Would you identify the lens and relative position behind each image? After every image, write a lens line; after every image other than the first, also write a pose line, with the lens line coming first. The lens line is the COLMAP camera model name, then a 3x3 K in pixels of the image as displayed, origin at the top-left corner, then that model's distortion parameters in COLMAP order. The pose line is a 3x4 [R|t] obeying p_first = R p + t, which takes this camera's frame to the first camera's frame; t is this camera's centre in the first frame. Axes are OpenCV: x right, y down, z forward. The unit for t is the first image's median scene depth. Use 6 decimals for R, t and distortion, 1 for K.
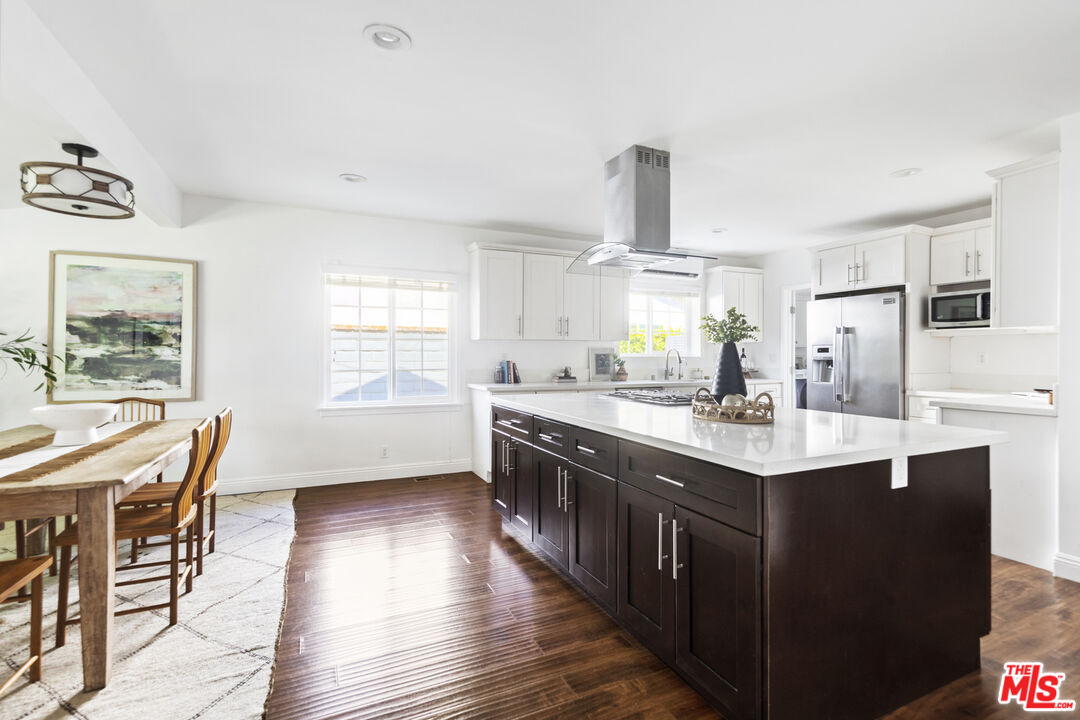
lens RADIAL K [[503.8, 0, 557.7], [0, 503.8, 352.6], [0, 0, 1]] dist [0.004122, -0.000100]
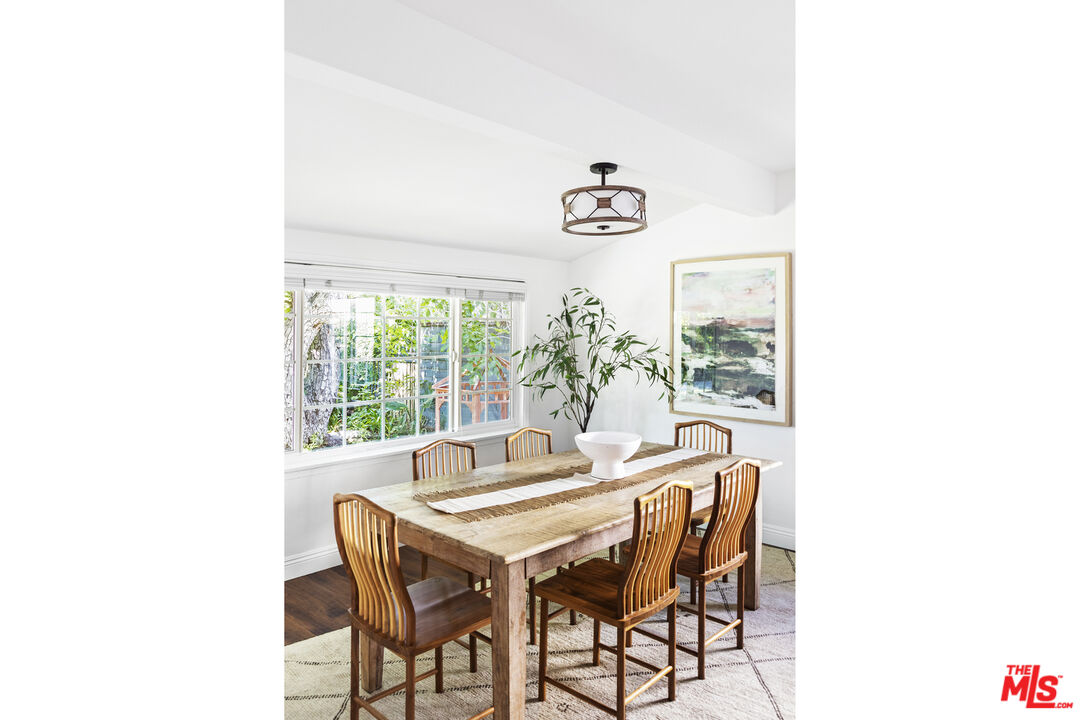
lens RADIAL K [[619.6, 0, 538.8], [0, 619.6, 314.3], [0, 0, 1]] dist [-0.004694, -0.001492]
pose [[0.353267, -0.030312, -0.935031, 0.063534], [0.001663, 0.999494, -0.031774, -0.054867], [0.935521, 0.009670, 0.353139, 0.300516]]
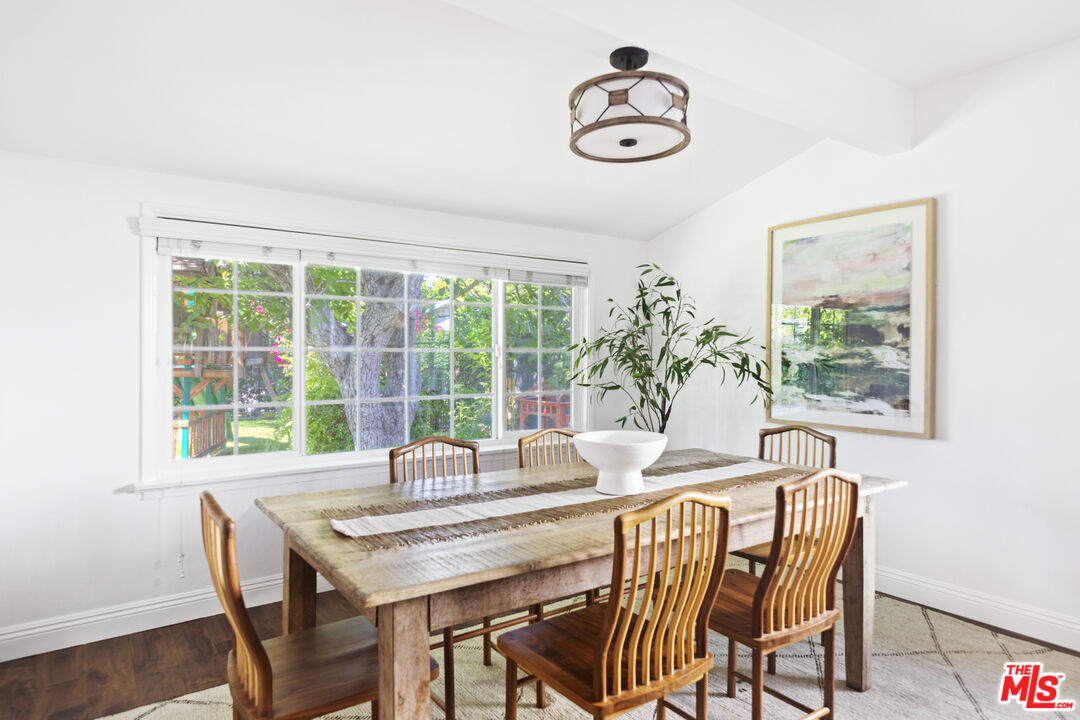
lens RADIAL K [[634.5, 0, 541.6], [0, 634.5, 358.4], [0, 0, 1]] dist [-0.001103, 0.001262]
pose [[0.158262, -0.001230, -0.987396, -0.077033], [0.004272, 0.999991, -0.000561, 0.001225], [0.987388, -0.004129, 0.158266, 0.473728]]
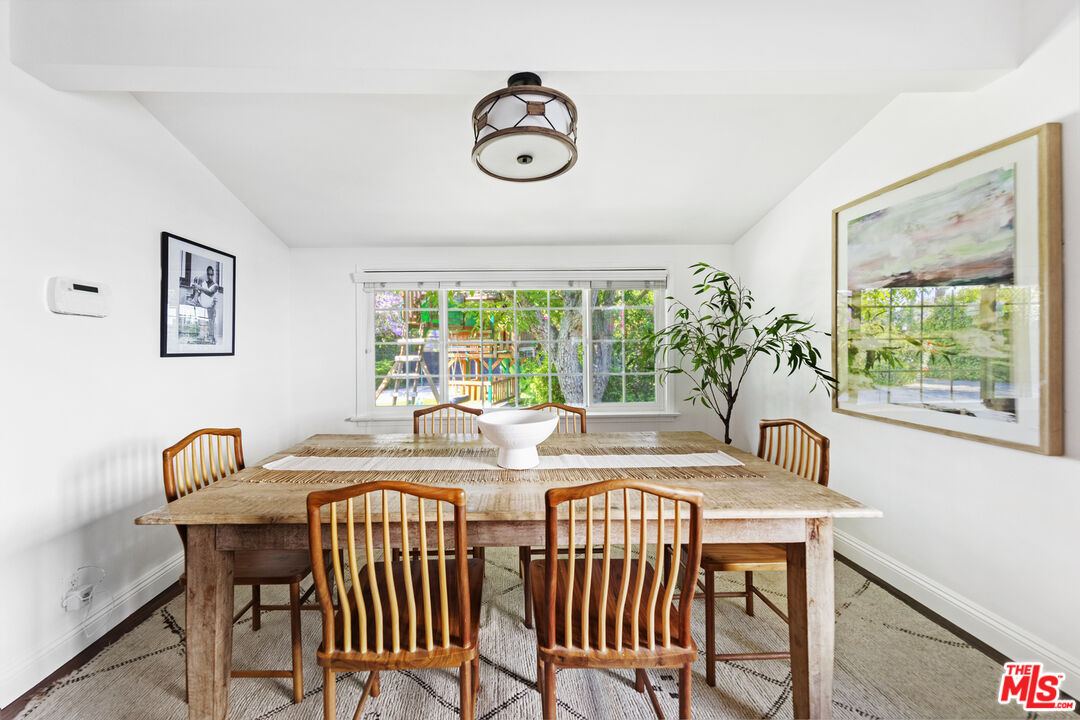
lens RADIAL K [[398.4, 0, 510.1], [0, 398.4, 345.5], [0, 0, 1]] dist [0.004725, -0.000291]
pose [[-0.422795, -0.002004, -0.906223, -0.241142], [0.012455, 0.999890, -0.008022, 0.001014], [0.906140, -0.014679, -0.422724, 0.780892]]
